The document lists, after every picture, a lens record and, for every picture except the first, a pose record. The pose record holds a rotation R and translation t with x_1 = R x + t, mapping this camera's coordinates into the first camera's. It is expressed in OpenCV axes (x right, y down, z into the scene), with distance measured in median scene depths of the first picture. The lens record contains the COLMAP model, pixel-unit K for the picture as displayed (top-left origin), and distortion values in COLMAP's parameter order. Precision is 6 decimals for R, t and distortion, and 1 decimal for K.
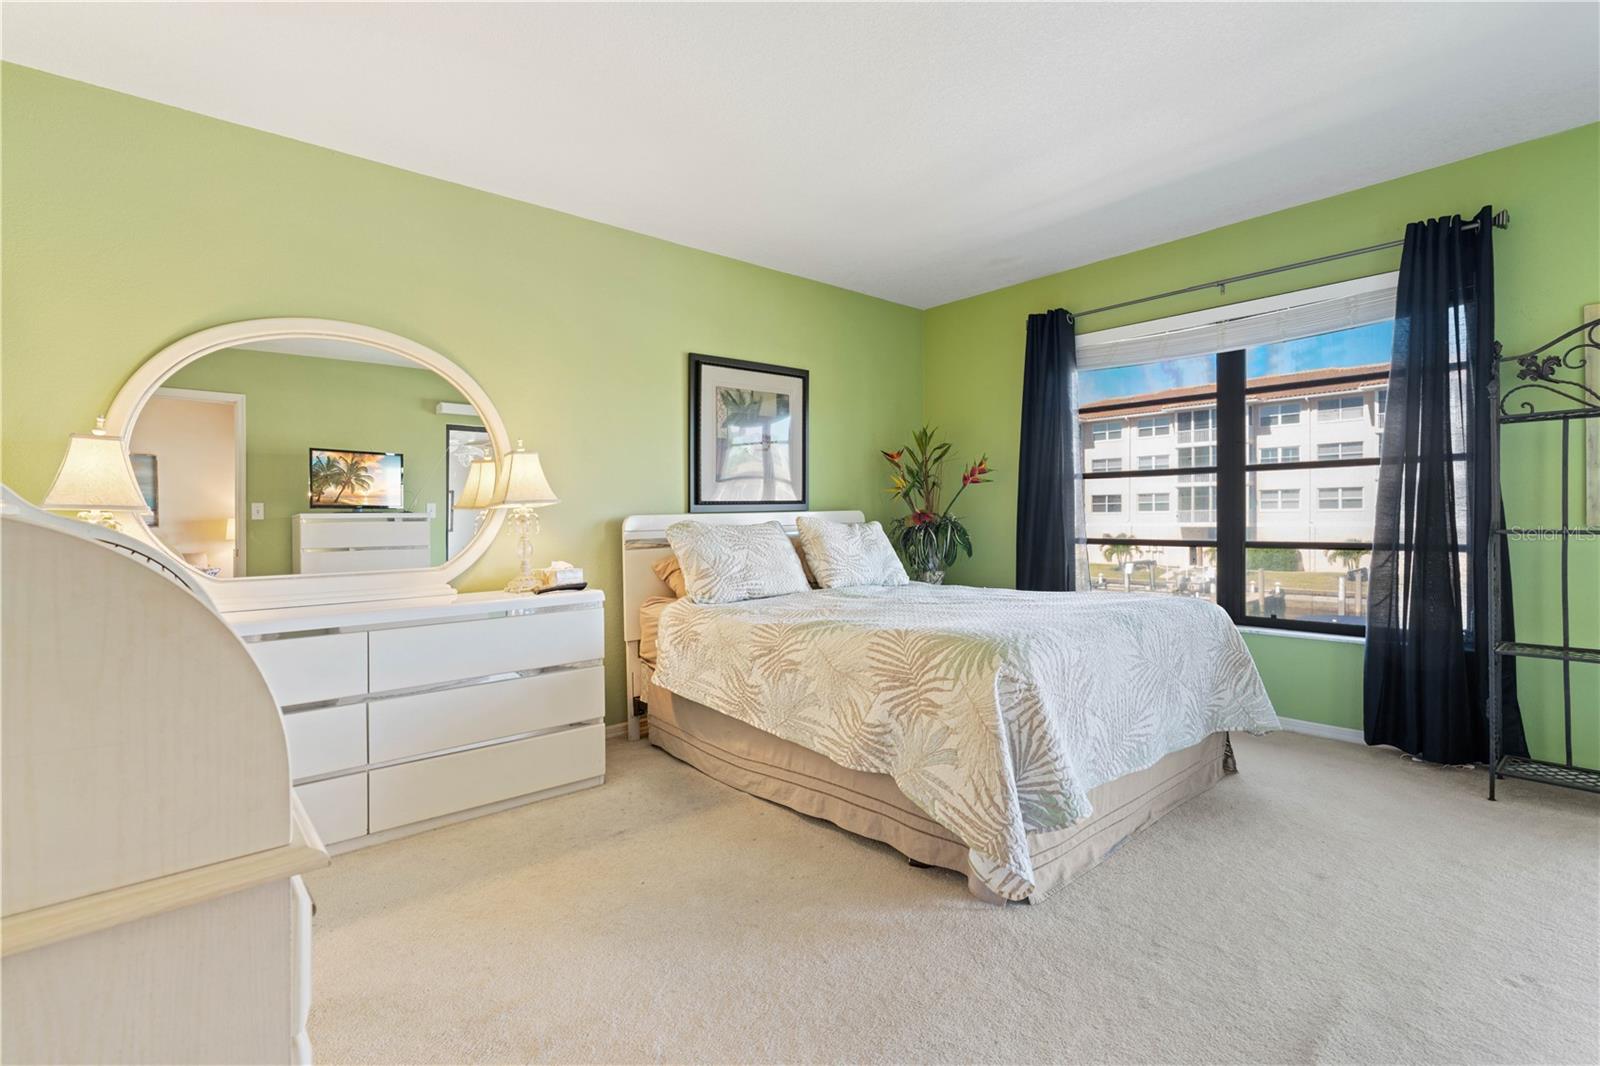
lens RADIAL K [[725.2, 0, 788.1], [0, 725.2, 517.0], [0, 0, 1]] dist [-0.007295, 0.003057]
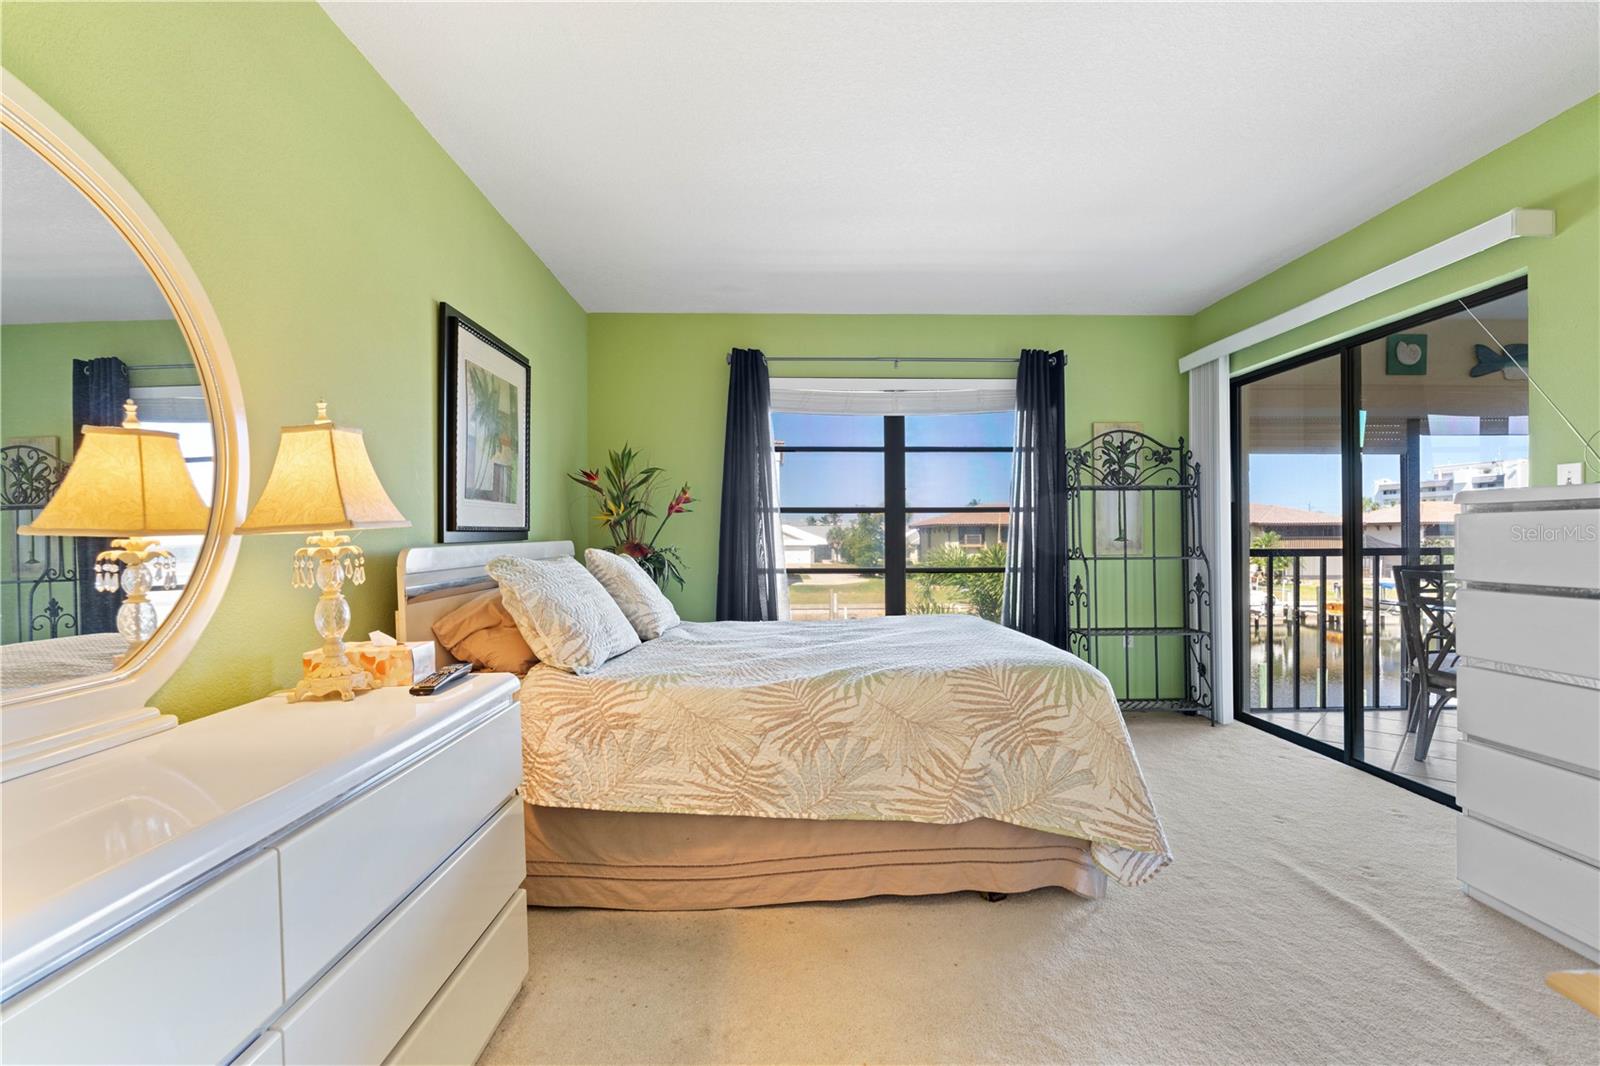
lens RADIAL K [[725.2, 0, 801.2], [0, 725.2, 539.7], [0, 0, 1]] dist [-0.007295, 0.003057]
pose [[0.635173, 0.007671, 0.772332, -0.631109], [-0.002576, 0.999966, -0.007813, -0.007109], [-0.772366, 0.002973, 0.635171, 0.467463]]
